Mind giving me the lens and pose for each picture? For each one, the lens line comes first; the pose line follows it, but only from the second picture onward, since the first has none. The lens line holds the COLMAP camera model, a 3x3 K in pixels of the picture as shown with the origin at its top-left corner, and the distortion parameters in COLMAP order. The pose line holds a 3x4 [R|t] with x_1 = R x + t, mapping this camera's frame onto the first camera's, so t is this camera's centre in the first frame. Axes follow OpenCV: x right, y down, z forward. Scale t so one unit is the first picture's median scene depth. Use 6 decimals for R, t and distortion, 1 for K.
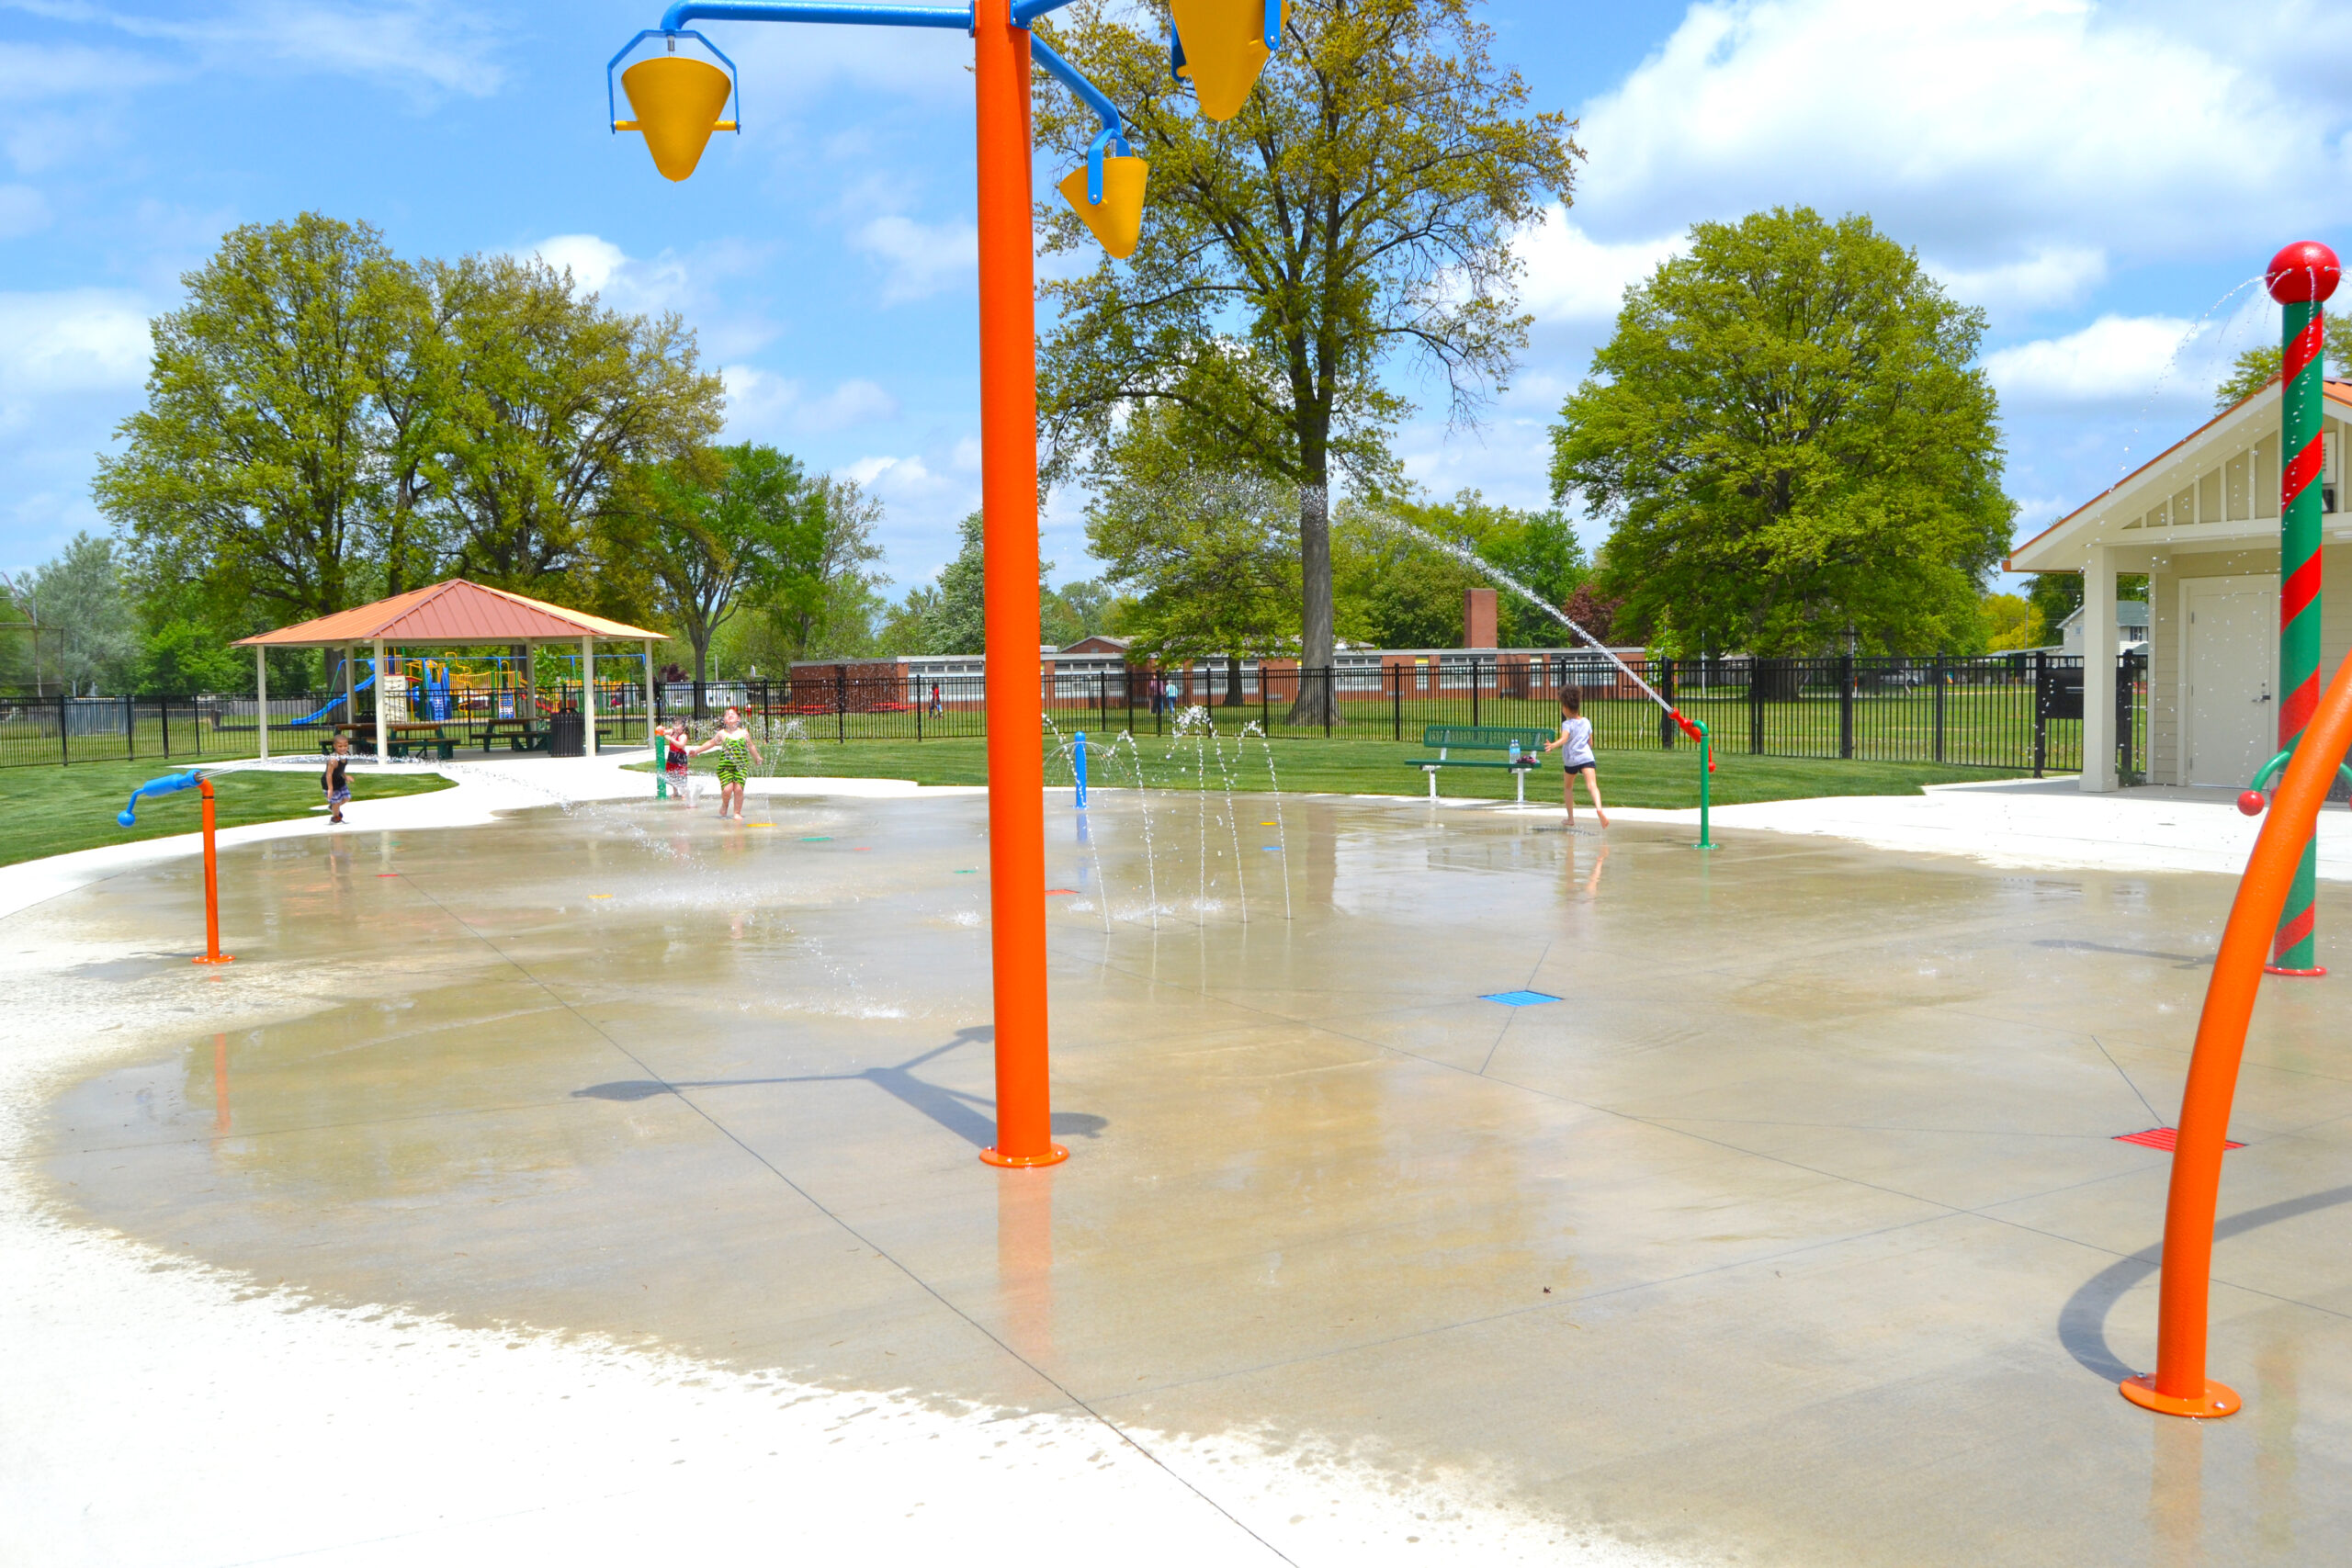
lens RADIAL K [[1866.8, 0, 1178.6], [0, 1866.8, 846.7], [0, 0, 1]] dist [-0.087429, 0.029919]
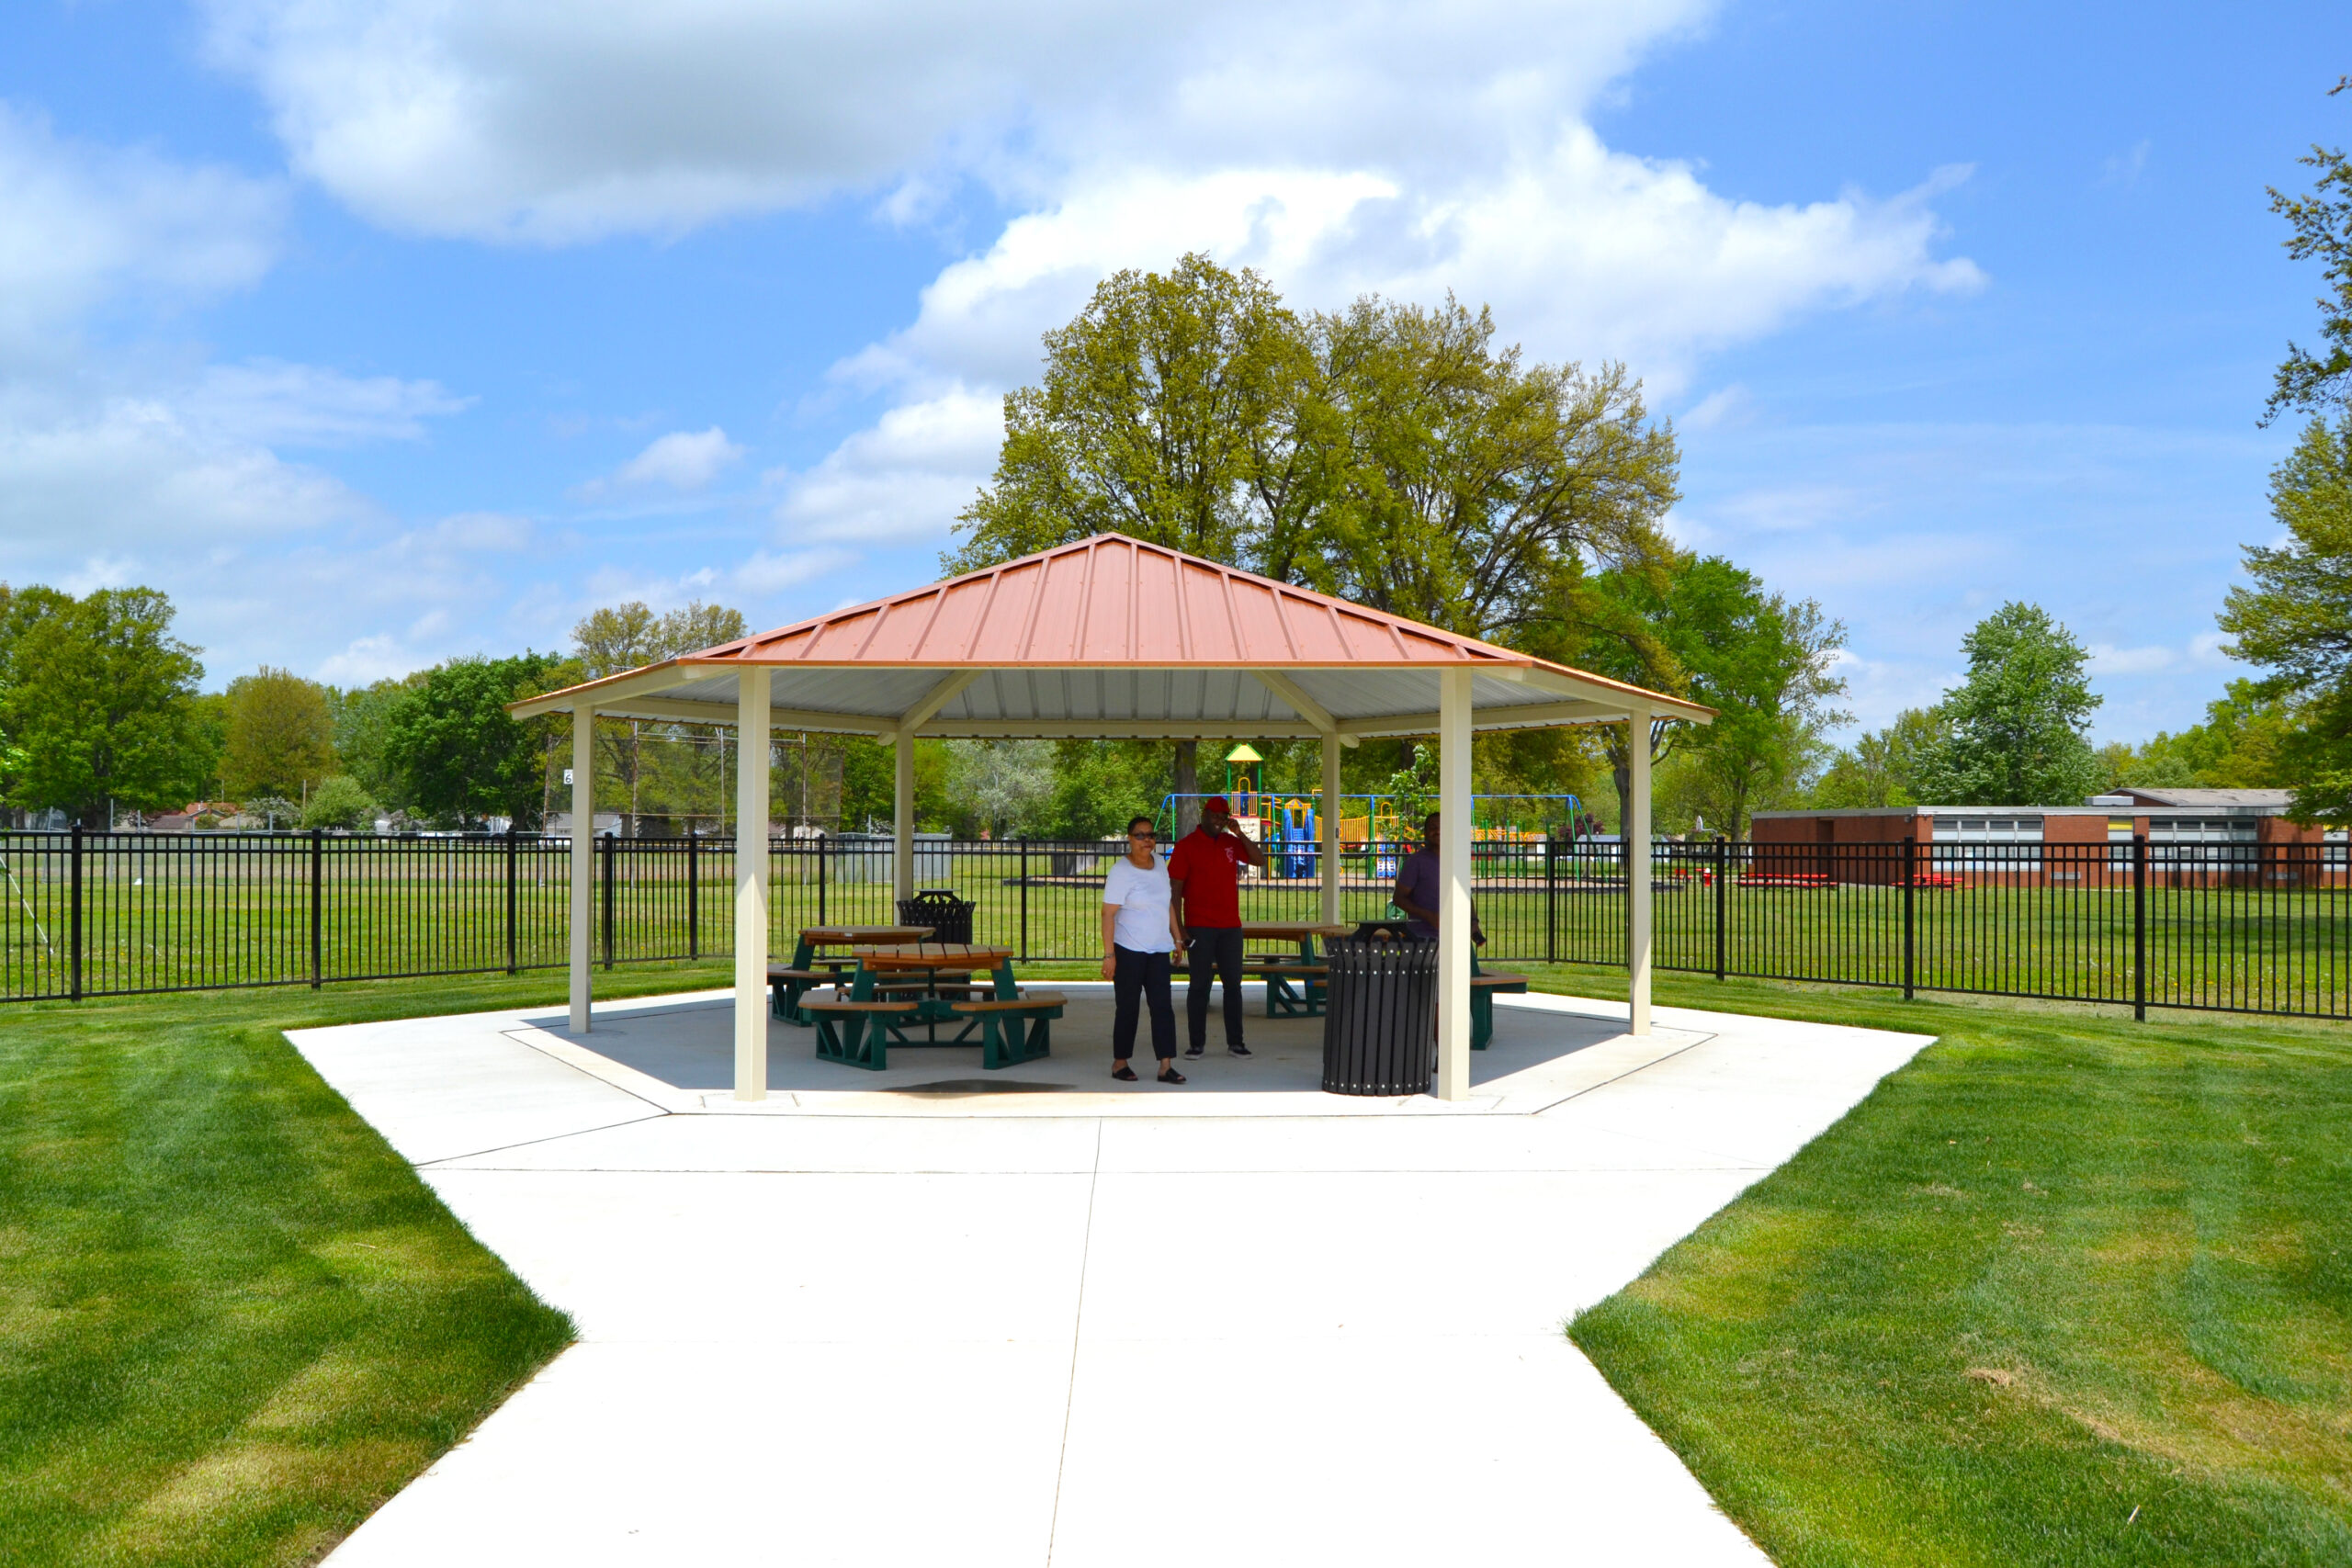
lens RADIAL K [[1866.8, 0, 1183.4], [0, 1866.8, 786.9], [0, 0, 1]] dist [-0.087429, 0.029919]
pose [[0.888287, 0.009547, -0.459190, -0.080473], [-0.061957, 0.993136, -0.099206, -0.023989], [0.455091, 0.116573, 0.882781, 0.266010]]
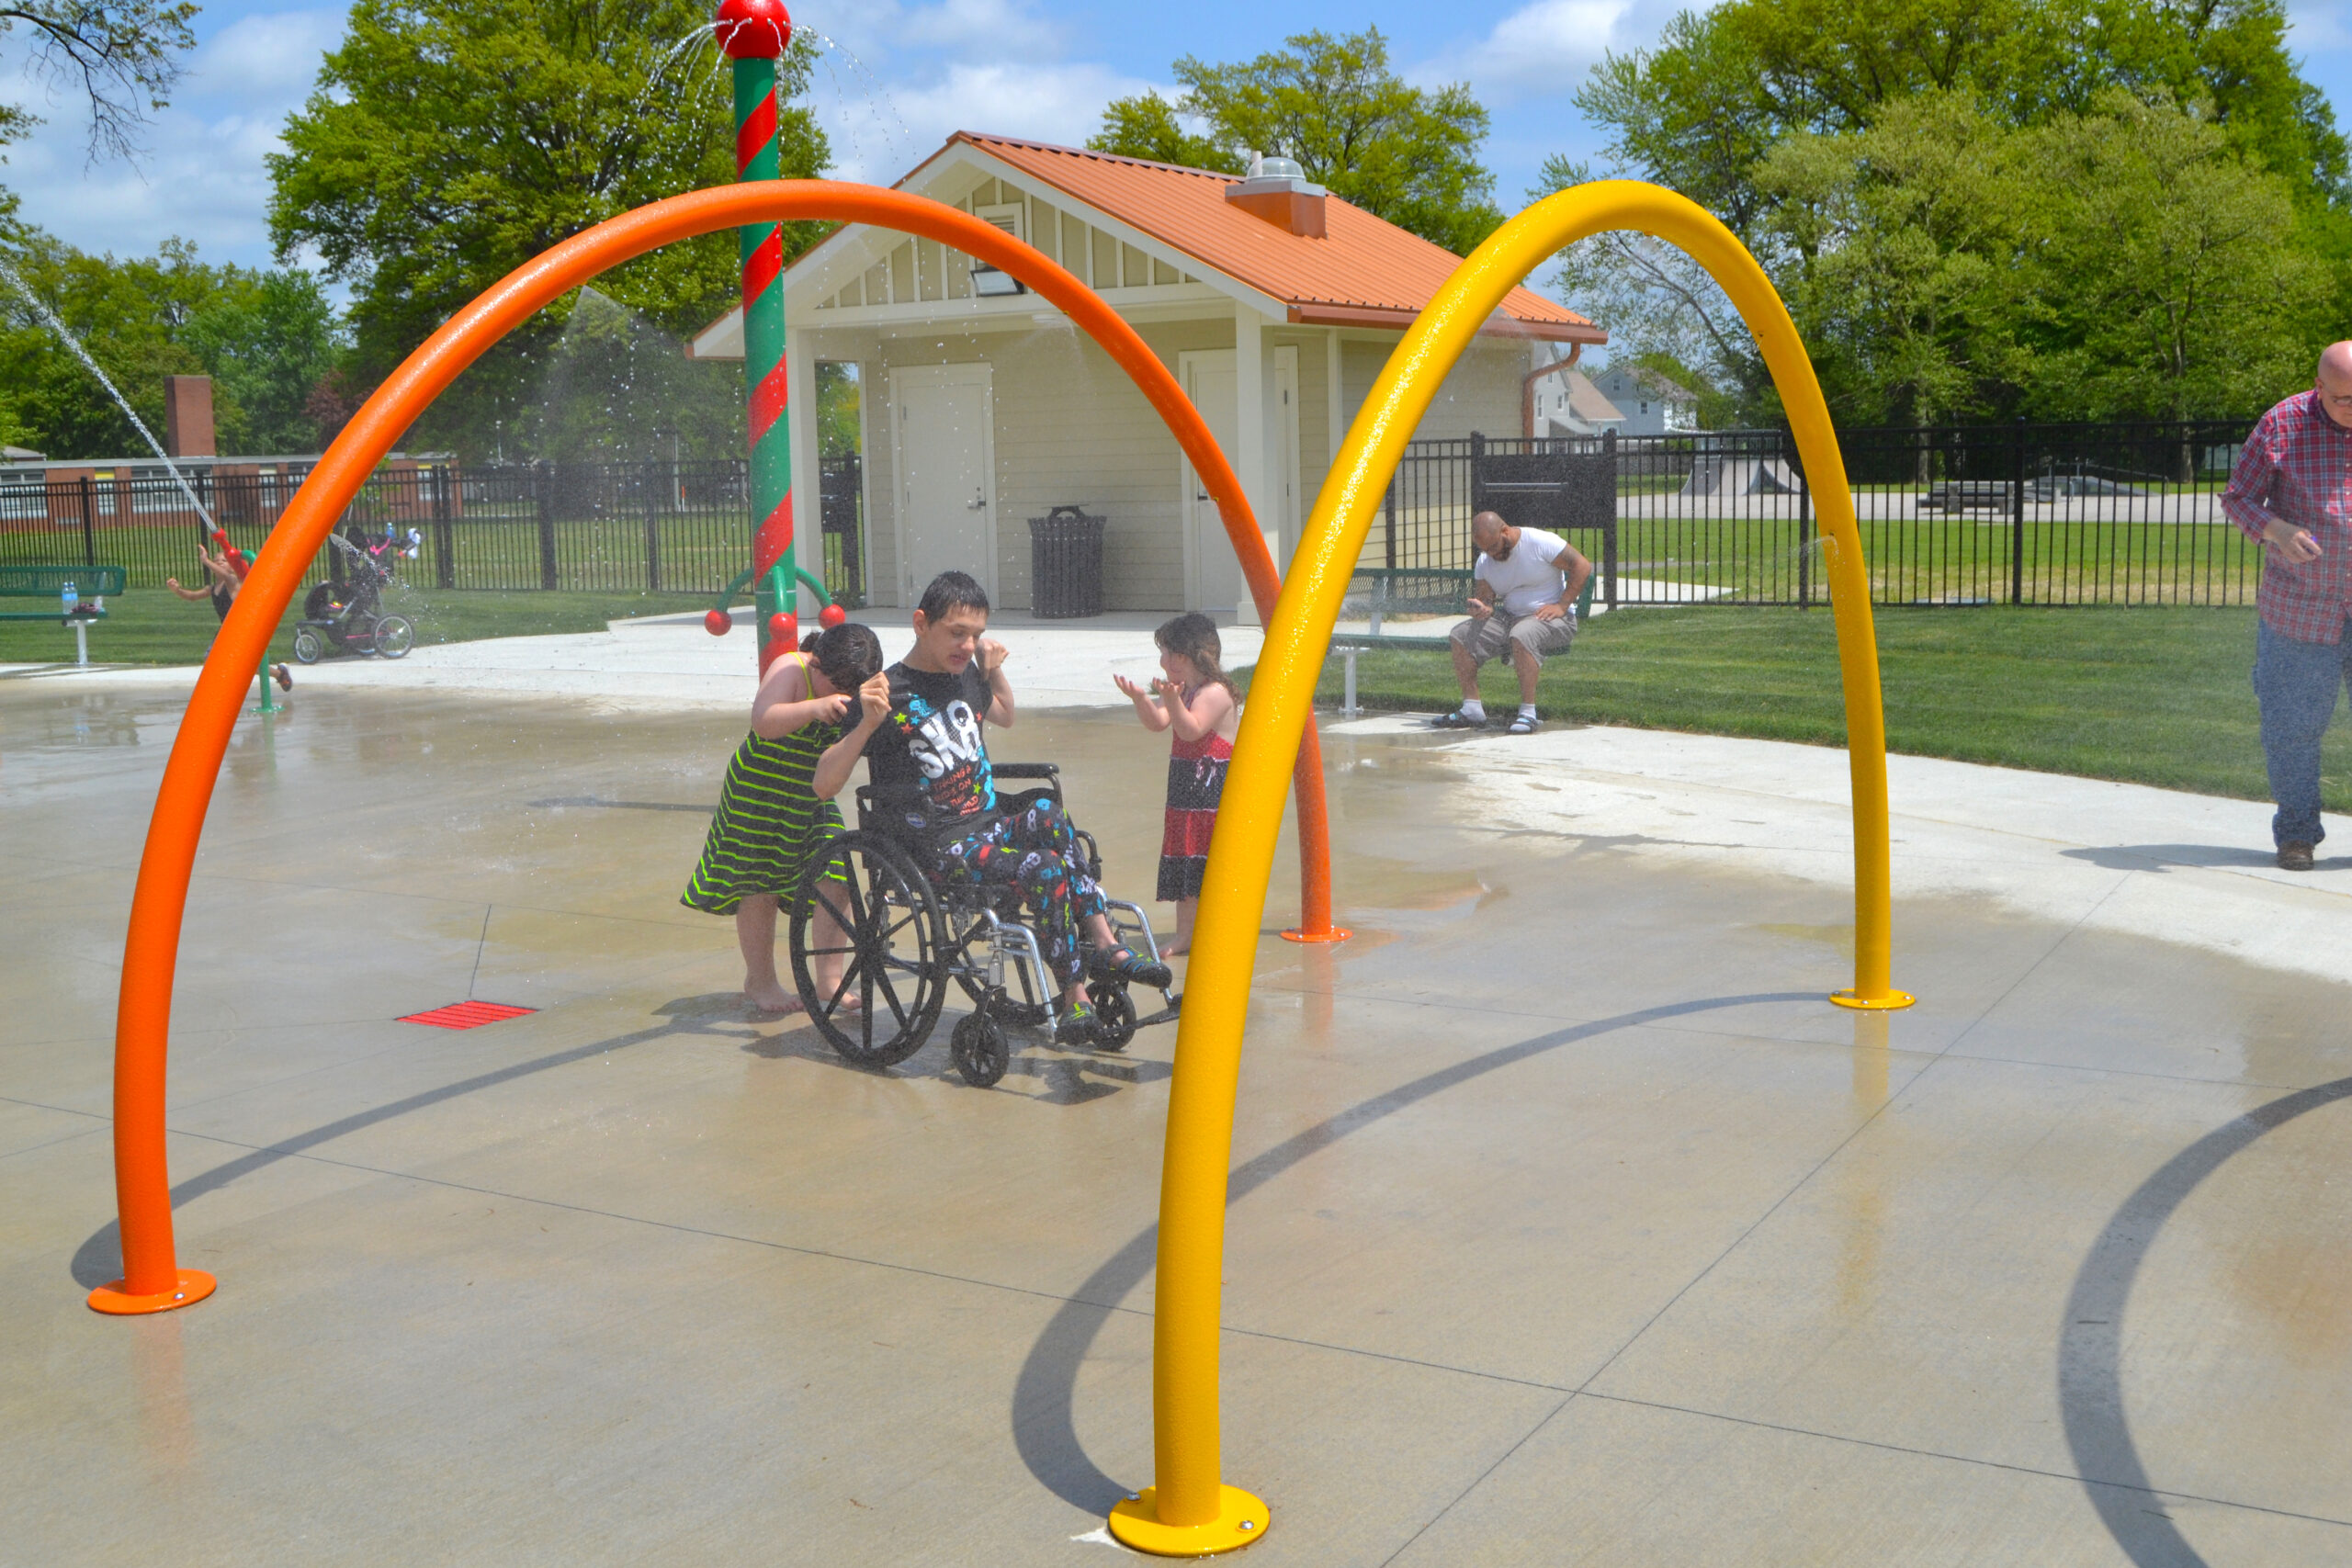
lens RADIAL K [[2420.0, 0, 1168.5], [0, 2420.0, 777.9], [0, 0, 1]] dist [-0.056155, 0.000000]
pose [[0.862811, -0.070933, 0.500526, 0.015784], [0.057237, 0.997448, 0.042689, 0.001047], [-0.502276, -0.008184, 0.864668, -0.010481]]
